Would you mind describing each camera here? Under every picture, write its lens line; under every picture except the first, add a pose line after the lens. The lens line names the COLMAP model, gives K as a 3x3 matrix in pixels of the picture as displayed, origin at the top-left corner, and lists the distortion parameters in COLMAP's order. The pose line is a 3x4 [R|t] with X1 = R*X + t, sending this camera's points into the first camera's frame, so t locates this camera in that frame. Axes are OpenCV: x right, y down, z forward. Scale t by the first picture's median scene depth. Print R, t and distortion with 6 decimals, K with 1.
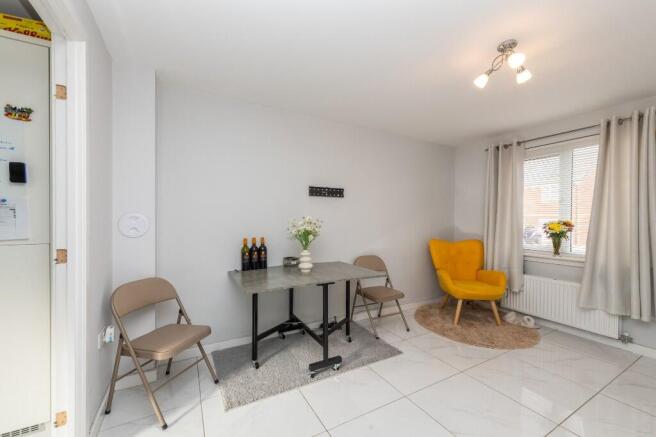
lens RADIAL K [[259.6, 0, 327.2], [0, 259.6, 220.6], [0, 0, 1]] dist [0.000712, -0.000278]
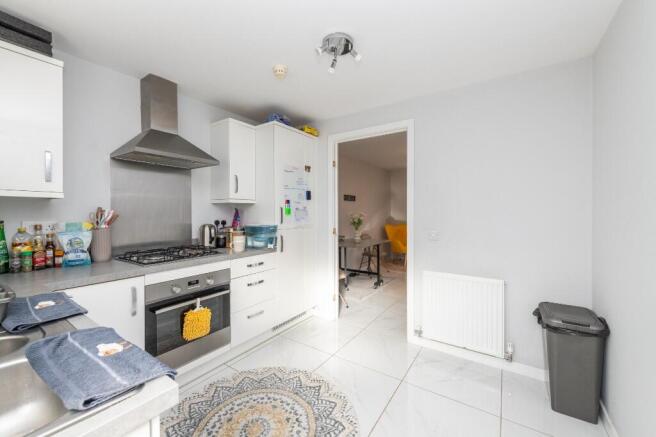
lens RADIAL K [[260.2, 0, 327.5], [0, 260.2, 210.3], [0, 0, 1]] dist [0.000121, 0.000002]
pose [[0.892829, -0.002104, 0.450391, -2.043658], [0.003033, 0.999994, -0.001341, -0.049549], [-0.450386, 0.002564, 0.892830, -1.080676]]
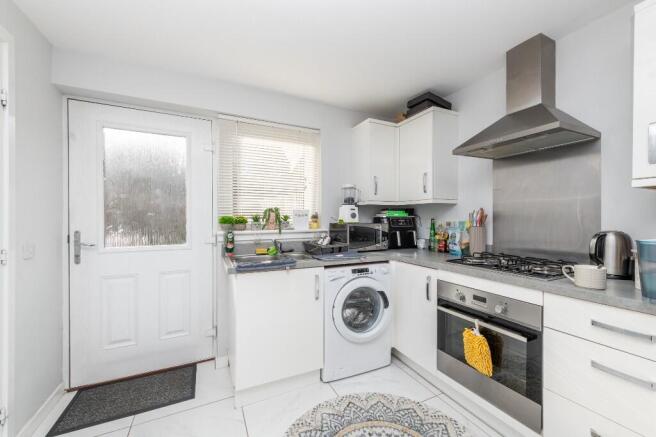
lens RADIAL K [[259.6, 0, 327.2], [0, 259.6, 220.6], [0, 0, 1]] dist [0.000712, -0.000278]
pose [[-0.055758, 0.000870, -0.998444, -0.900781], [-0.000103, 1.000000, 0.000877, 0.001875], [0.998444, 0.000152, -0.055758, -0.081146]]
